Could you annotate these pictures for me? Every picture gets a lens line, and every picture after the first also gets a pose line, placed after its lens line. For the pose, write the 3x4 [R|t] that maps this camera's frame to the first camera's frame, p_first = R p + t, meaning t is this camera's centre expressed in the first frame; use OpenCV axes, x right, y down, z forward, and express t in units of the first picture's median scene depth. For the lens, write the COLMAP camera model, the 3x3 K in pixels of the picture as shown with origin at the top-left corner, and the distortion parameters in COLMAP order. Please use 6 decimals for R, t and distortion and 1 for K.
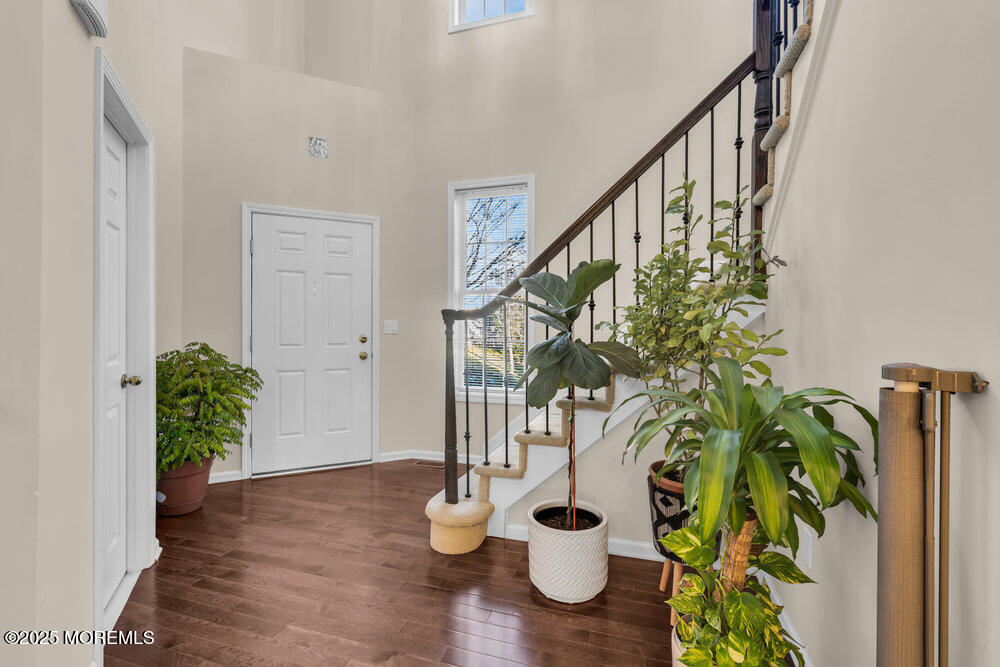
lens RADIAL K [[450.2, 0, 494.9], [0, 450.2, 328.2], [0, 0, 1]] dist [-0.000999, -0.000261]
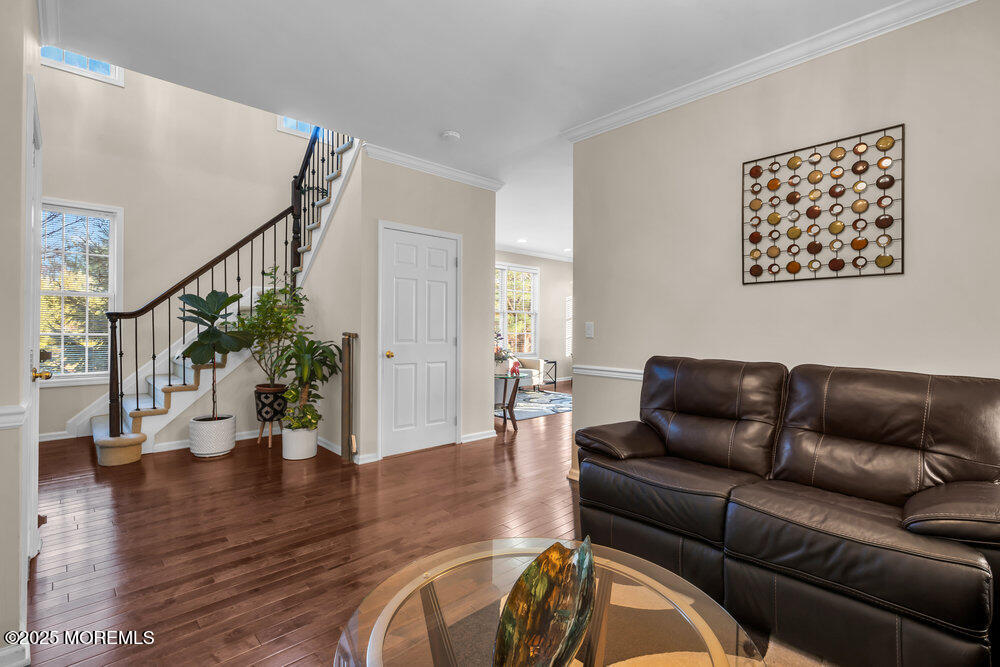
lens RADIAL K [[450.2, 0, 494.9], [0, 450.2, 328.2], [0, 0, 1]] dist [-0.000999, -0.000261]
pose [[0.470104, 0.000013, 0.882611, -0.972645], [-0.005127, 0.999983, 0.002716, 0.005124], [-0.882596, -0.005802, 0.470096, -1.002694]]
